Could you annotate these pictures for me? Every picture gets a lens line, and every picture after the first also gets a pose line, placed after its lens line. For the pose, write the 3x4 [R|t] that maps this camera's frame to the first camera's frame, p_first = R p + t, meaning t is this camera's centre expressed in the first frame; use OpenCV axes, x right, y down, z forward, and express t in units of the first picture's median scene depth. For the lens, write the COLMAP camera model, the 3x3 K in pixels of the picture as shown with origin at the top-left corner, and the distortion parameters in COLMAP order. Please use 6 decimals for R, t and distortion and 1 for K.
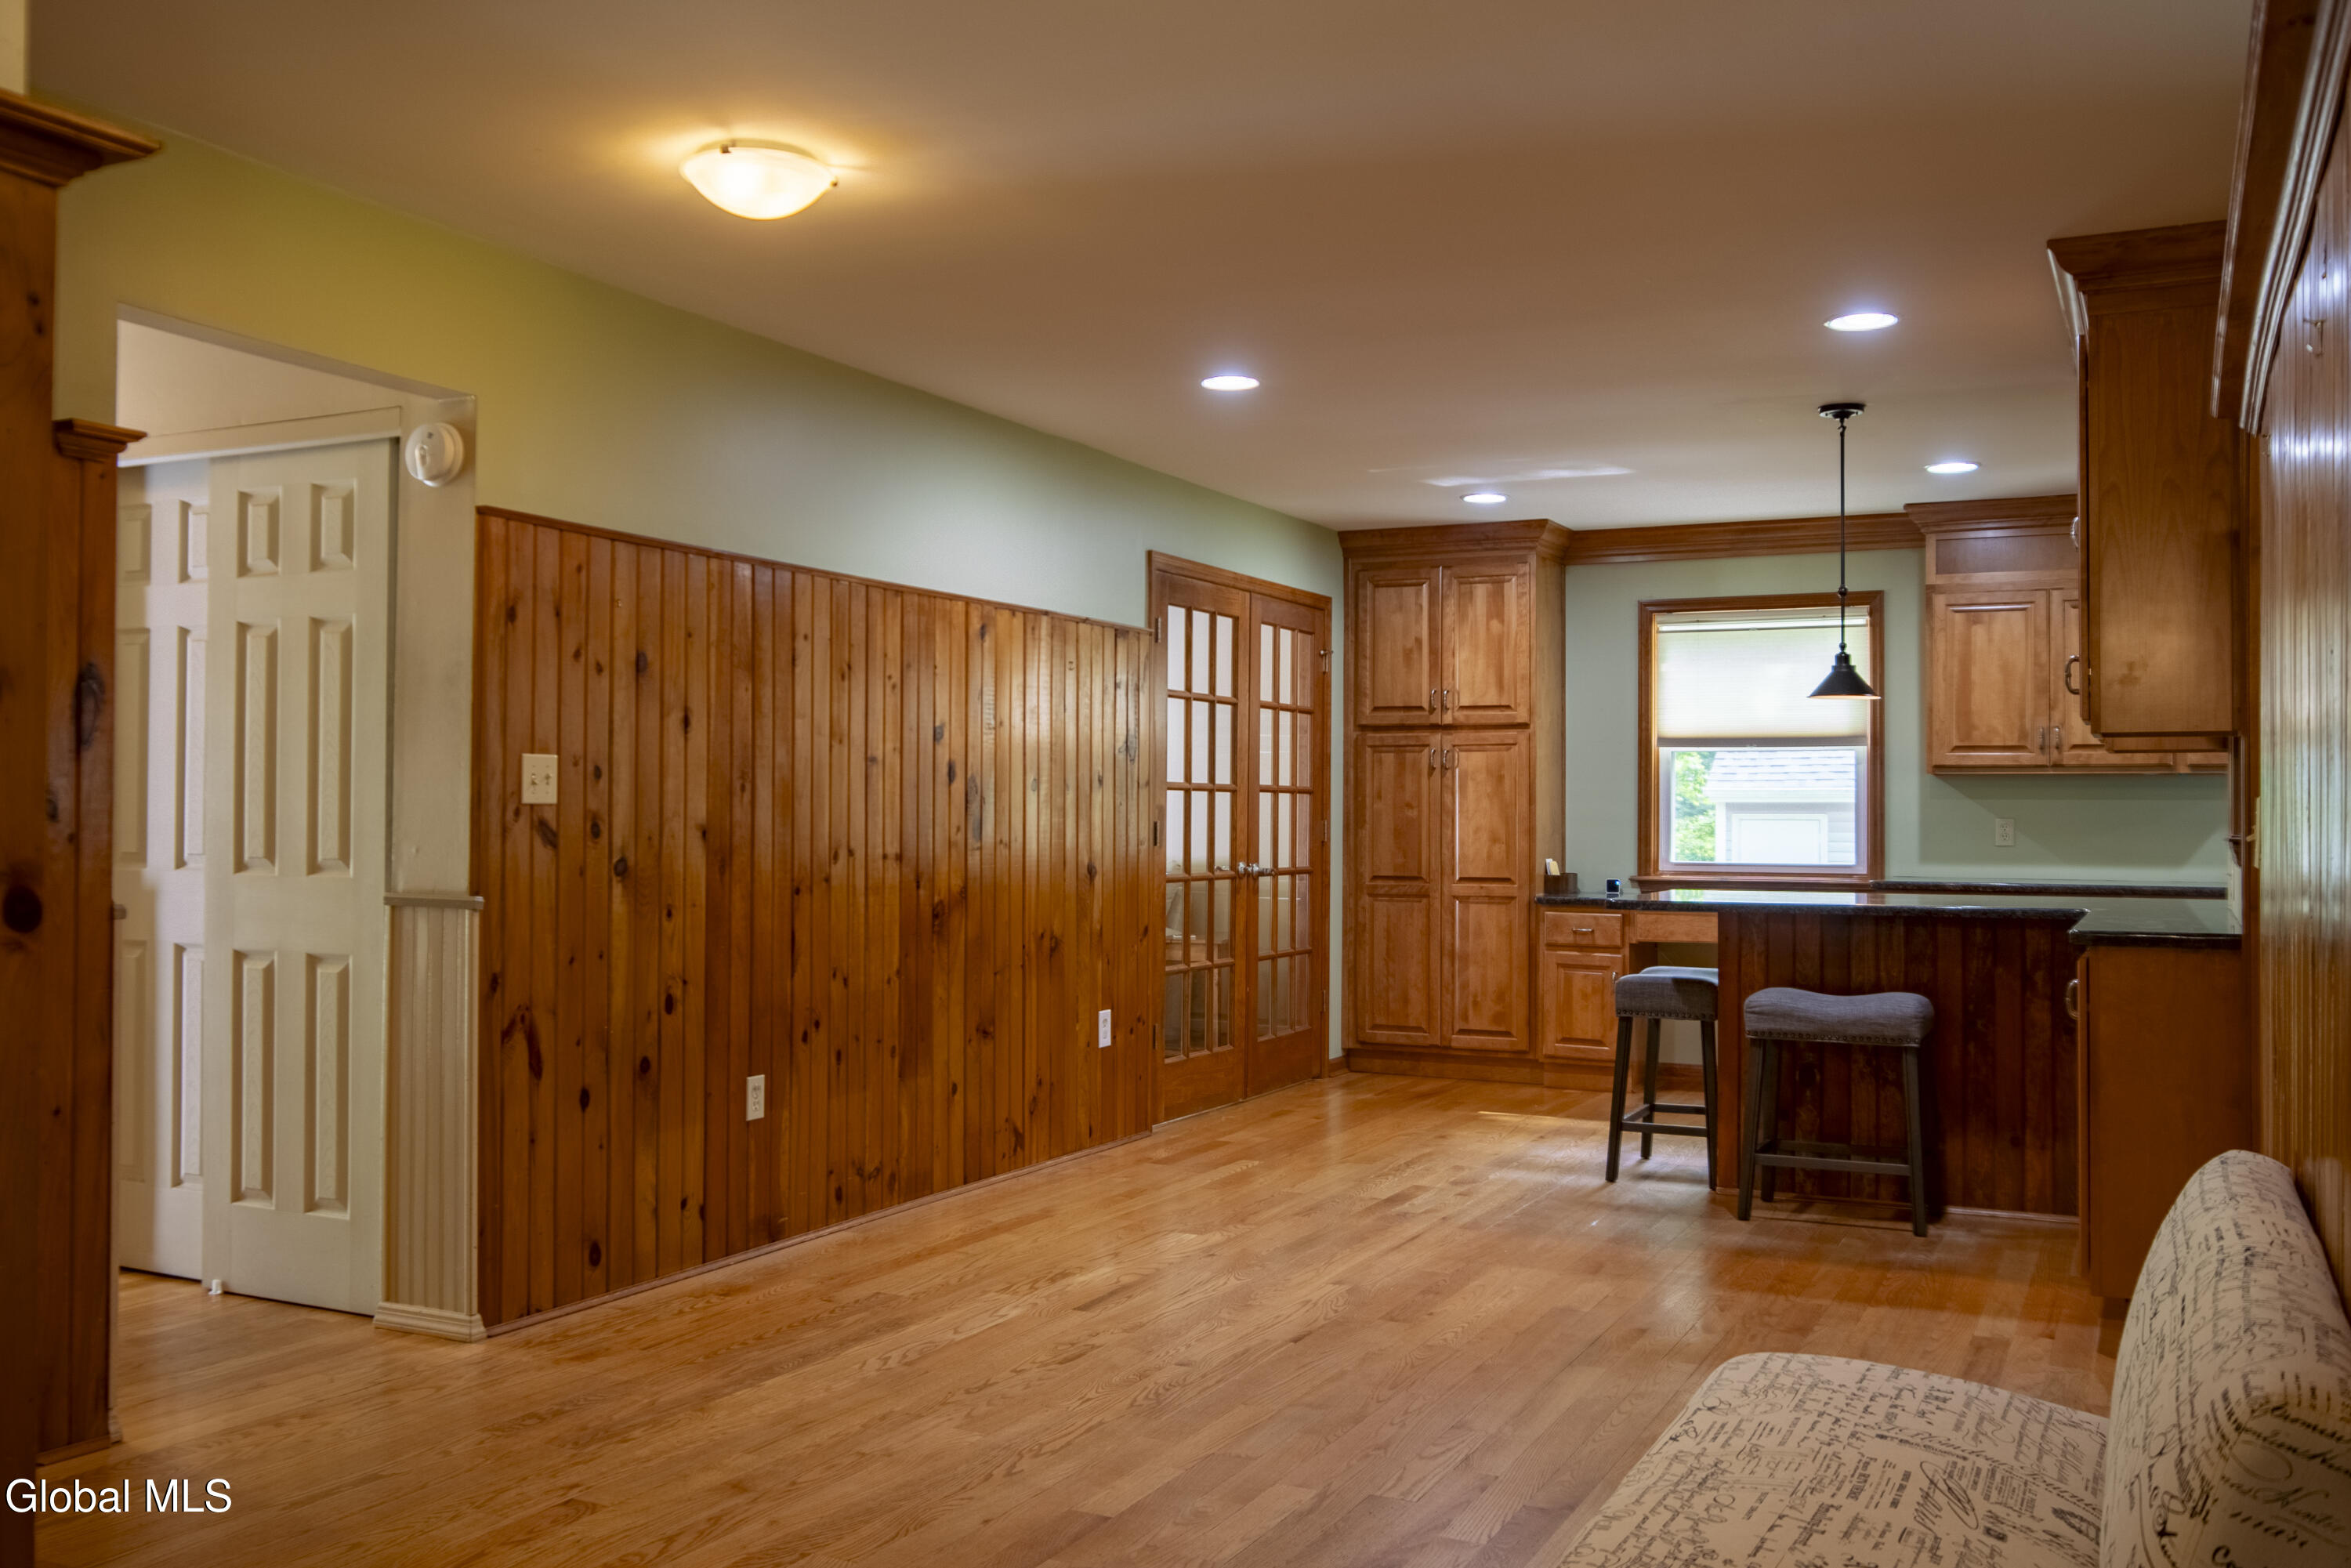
lens RADIAL K [[2026.2, 0, 1160.5], [0, 2026.2, 775.1], [0, 0, 1]] dist [-0.030394, 0.013284]
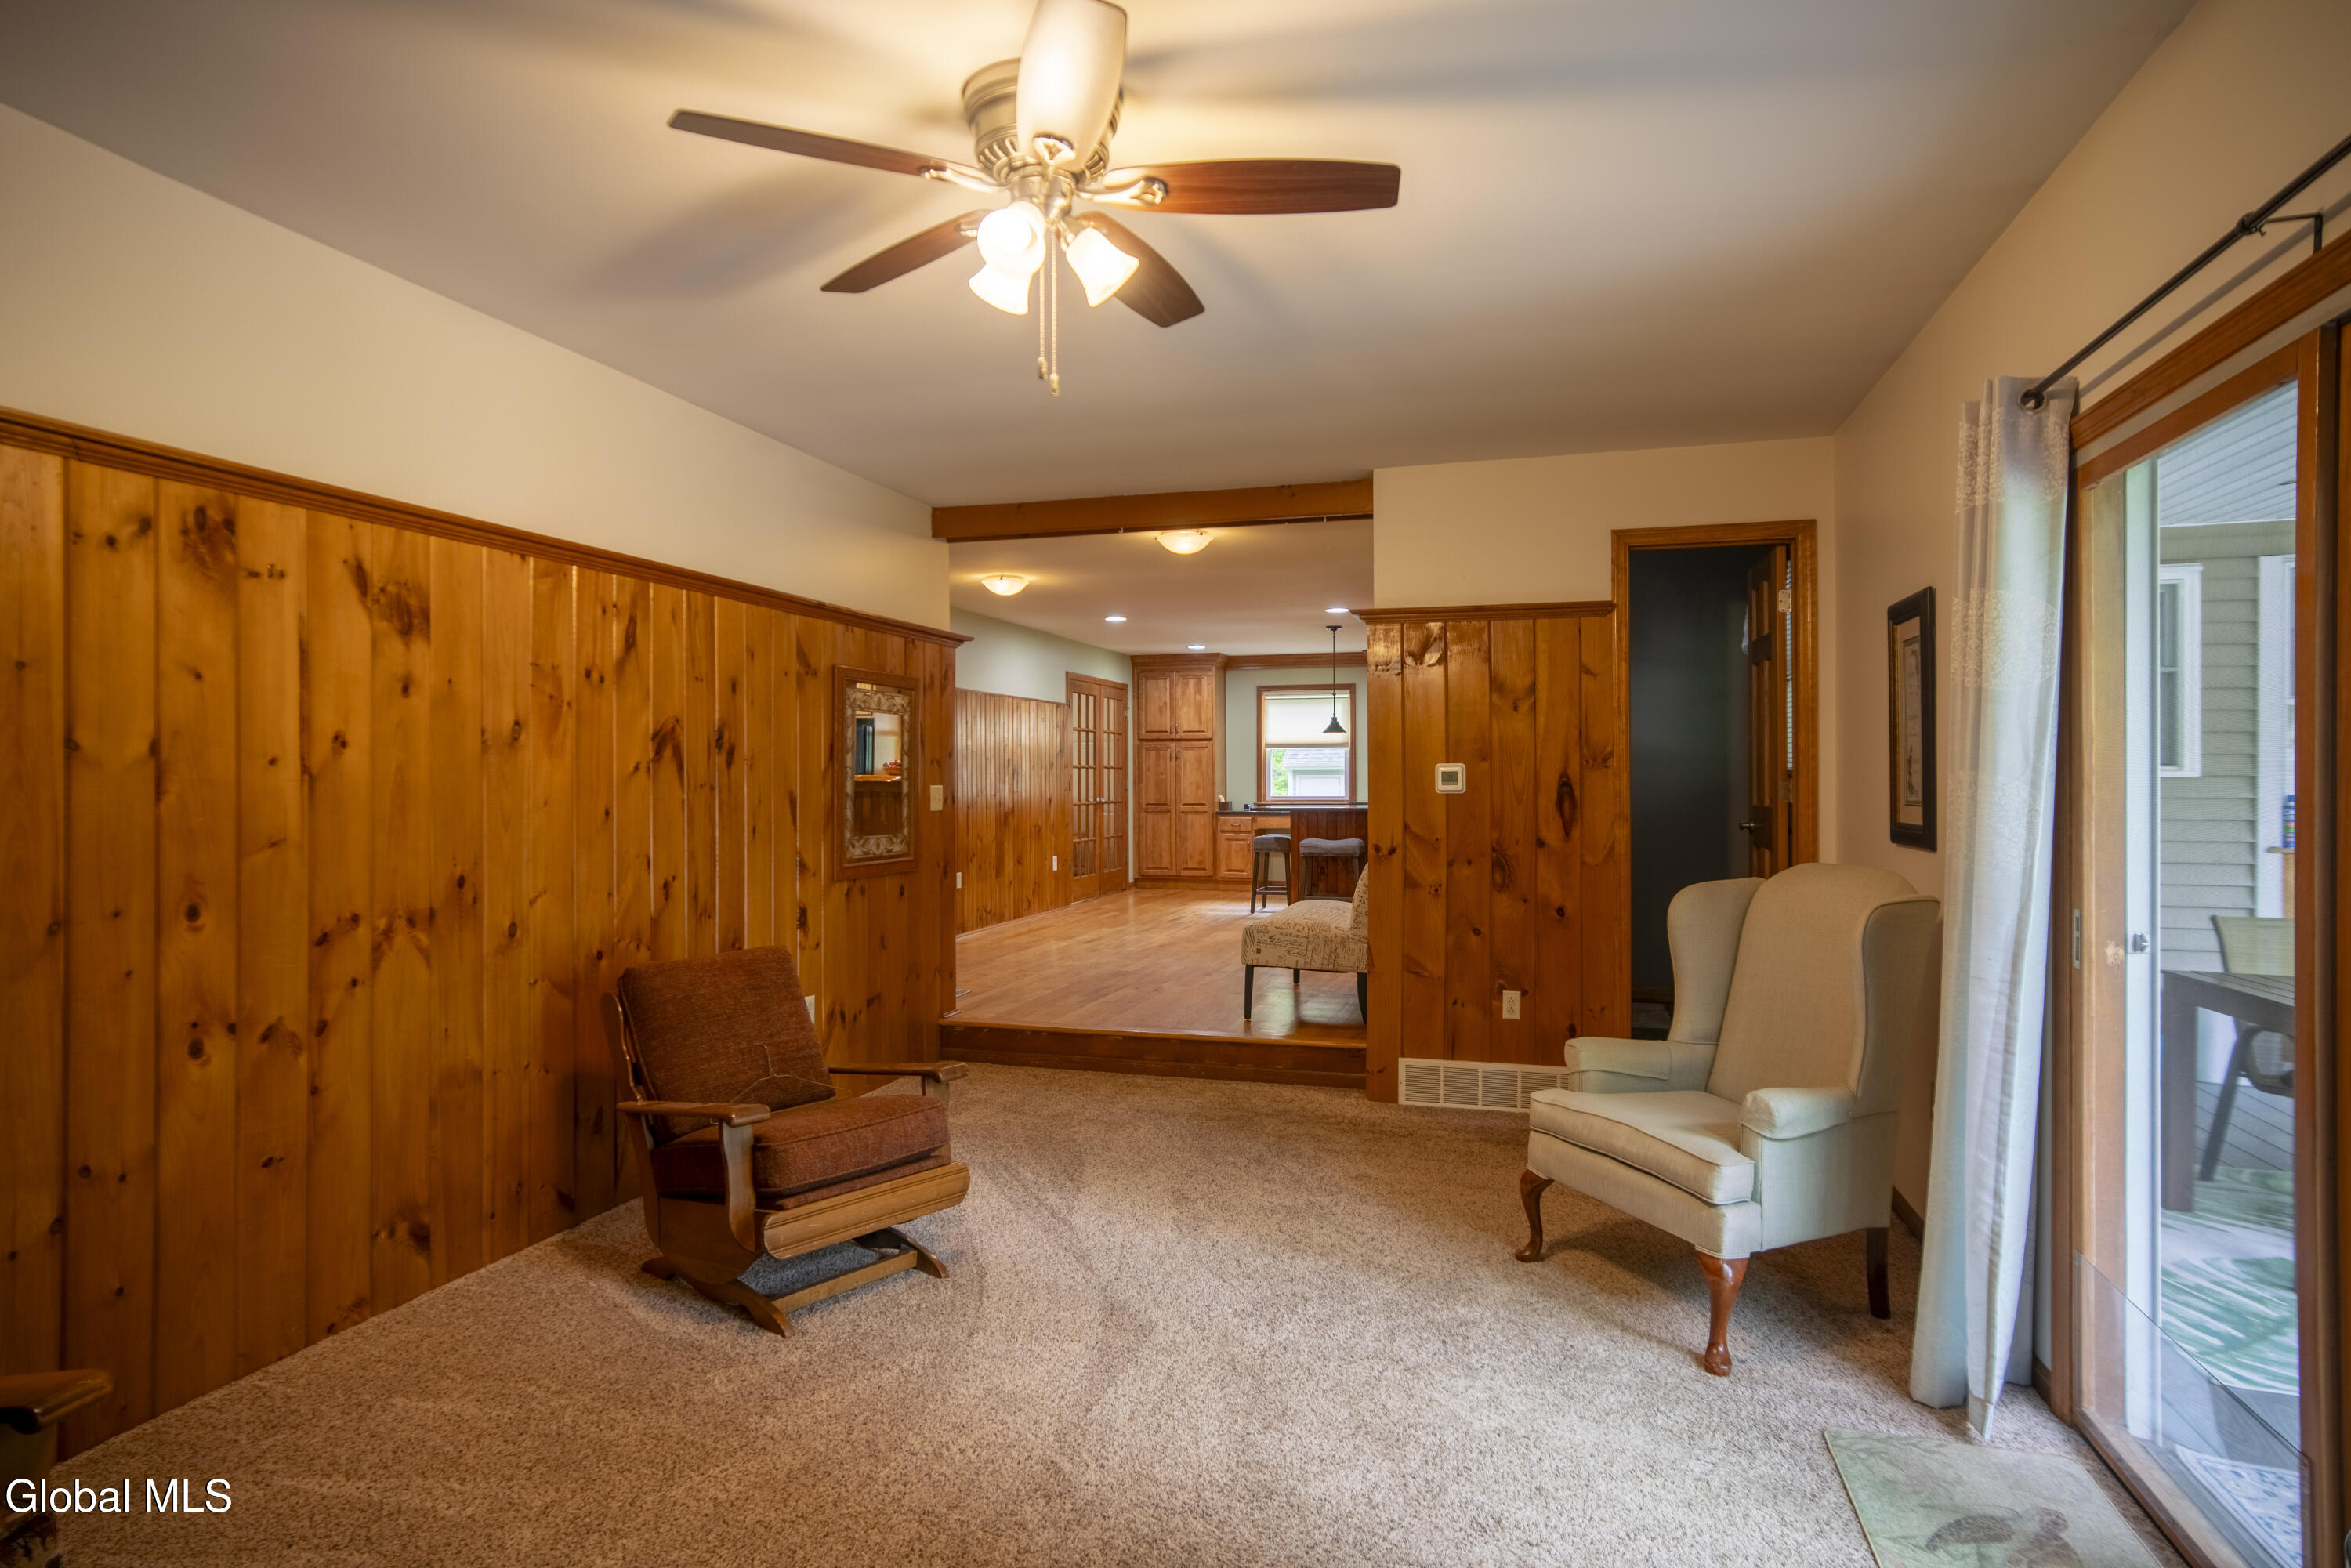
lens RADIAL K [[1326.6, 0, 1161.1], [0, 1326.6, 784.5], [0, 0, 1]] dist [-0.023217, 0.000723]
pose [[0.984786, -0.011674, 0.173379, -0.154757], [0.007338, 0.999645, 0.025629, -0.012313], [-0.173617, -0.023967, 0.984522, -0.548734]]
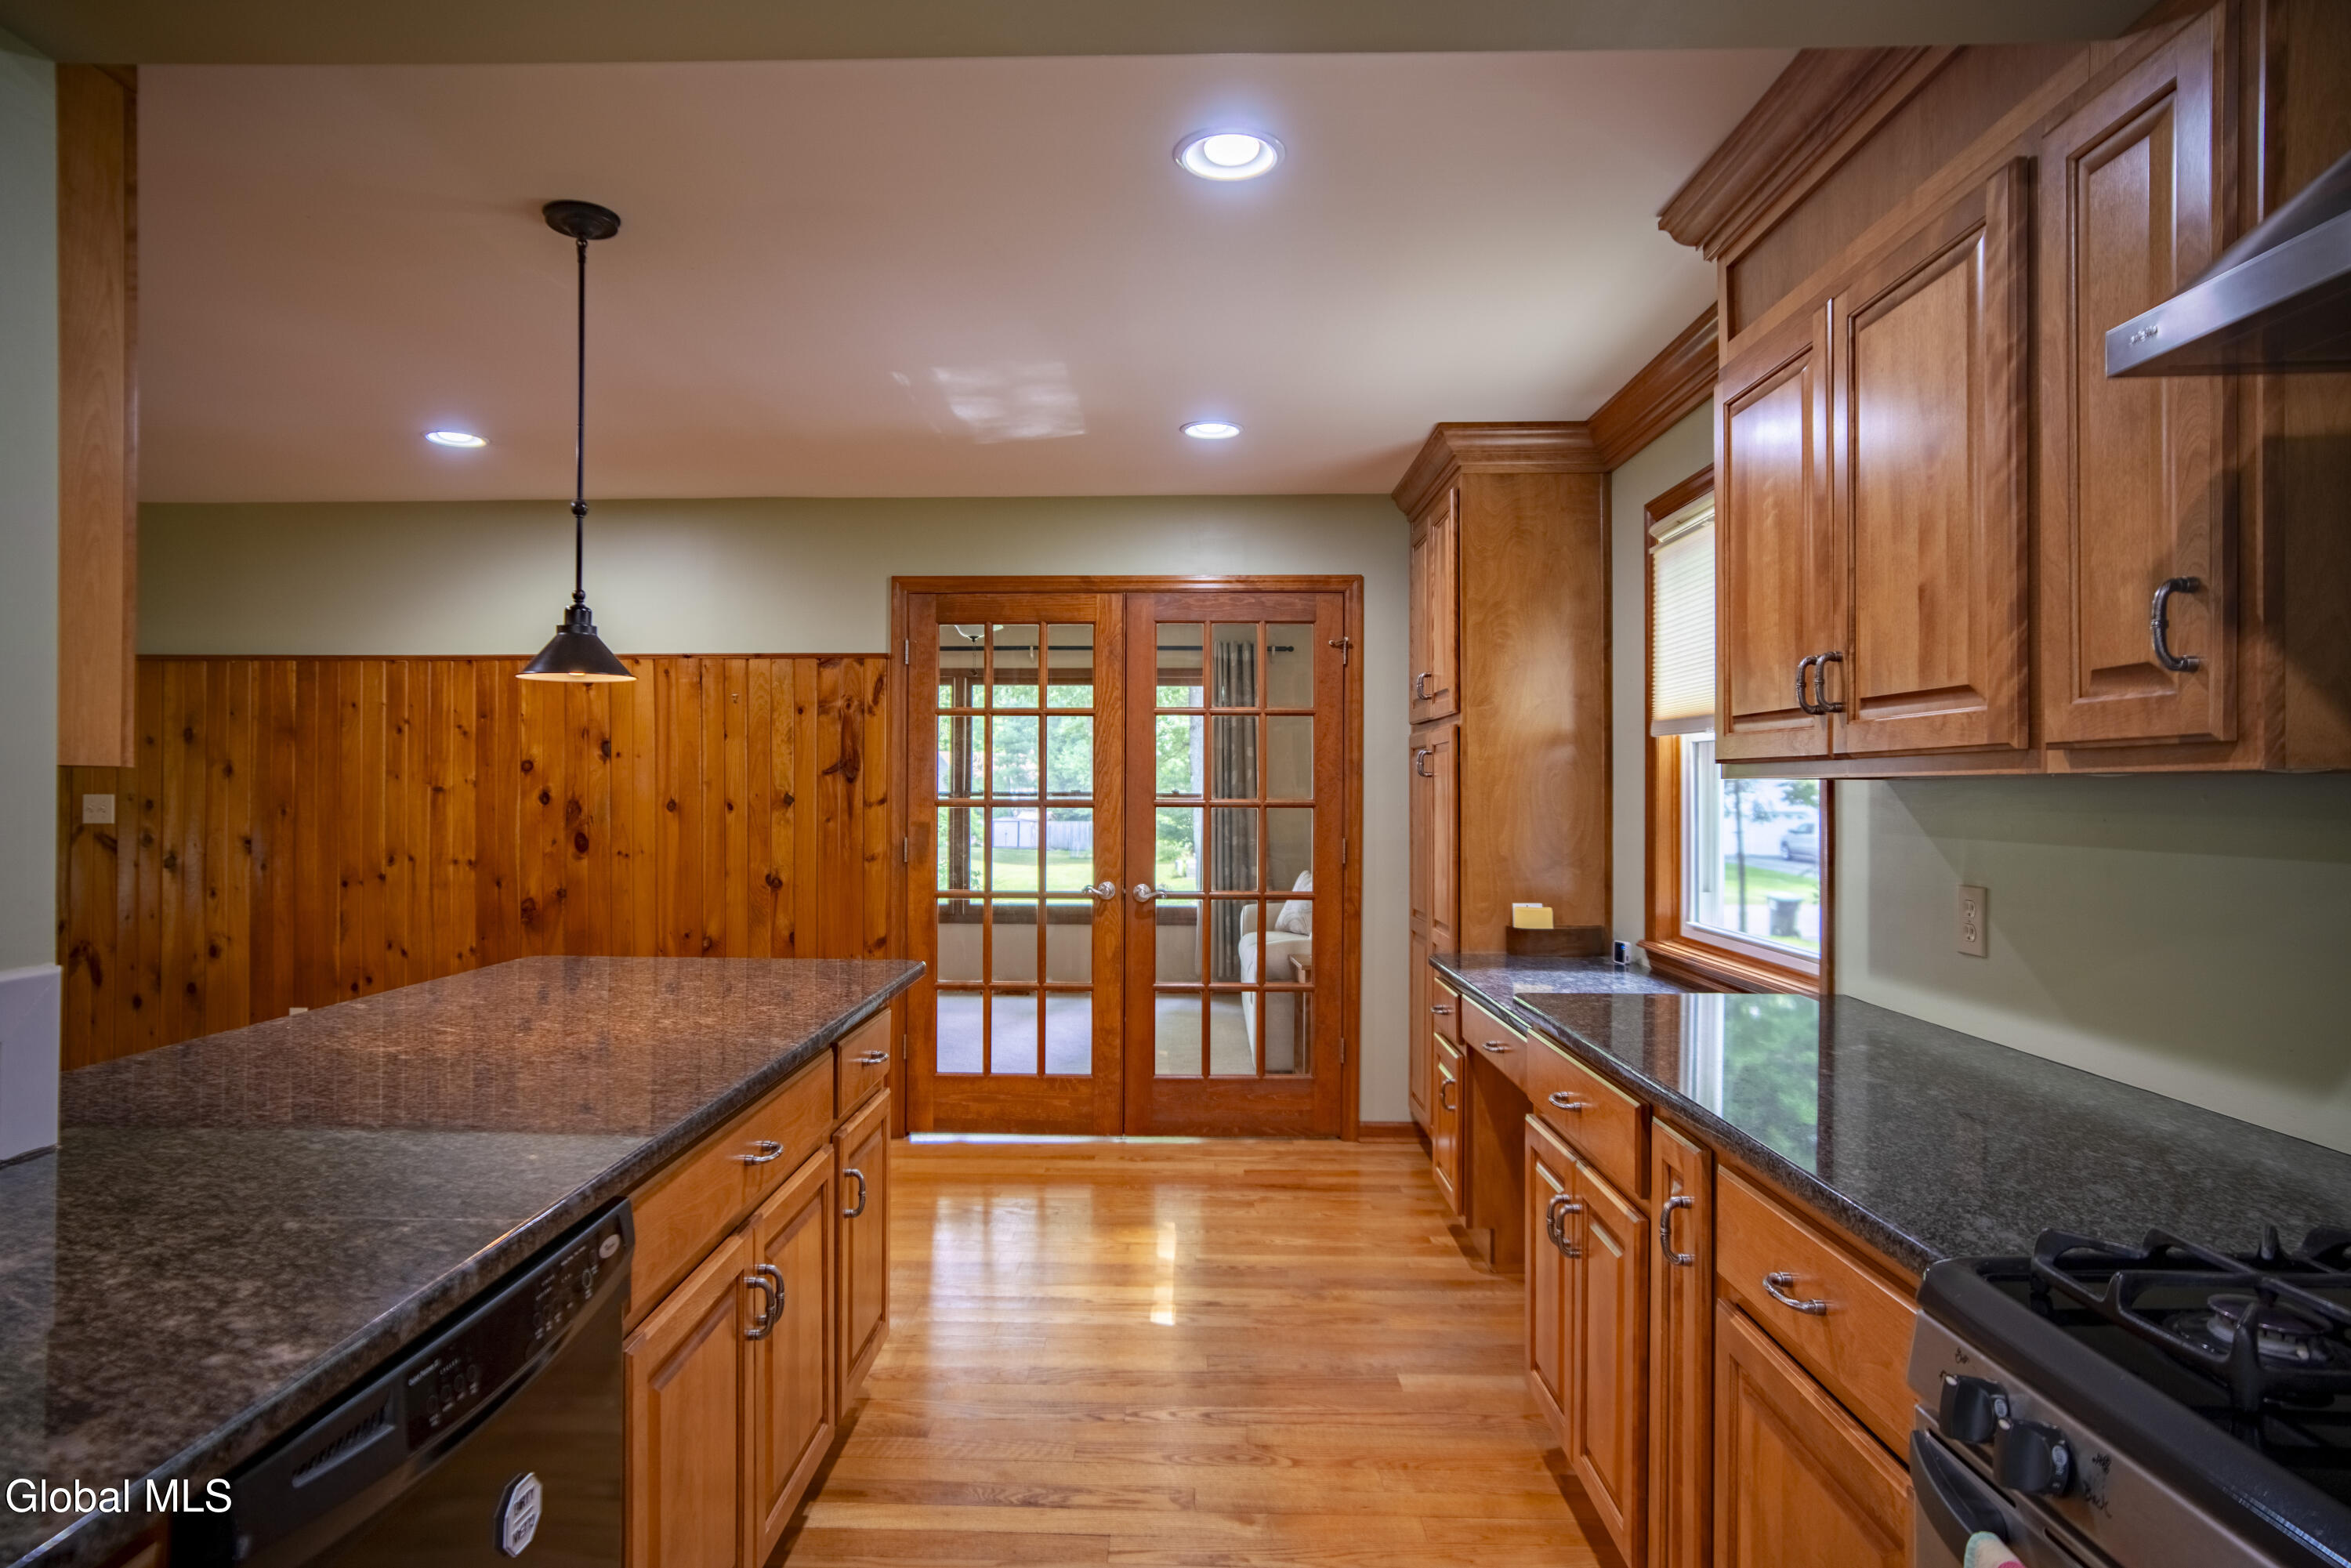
lens RADIAL K [[1326.6, 0, 1161.1], [0, 1326.6, 784.5], [0, 0, 1]] dist [-0.023217, 0.000723]
pose [[0.420528, -0.009543, -0.907230, 0.585531], [0.017910, 0.999837, -0.002215, -0.000508], [0.907103, -0.015317, 0.420630, 0.736070]]
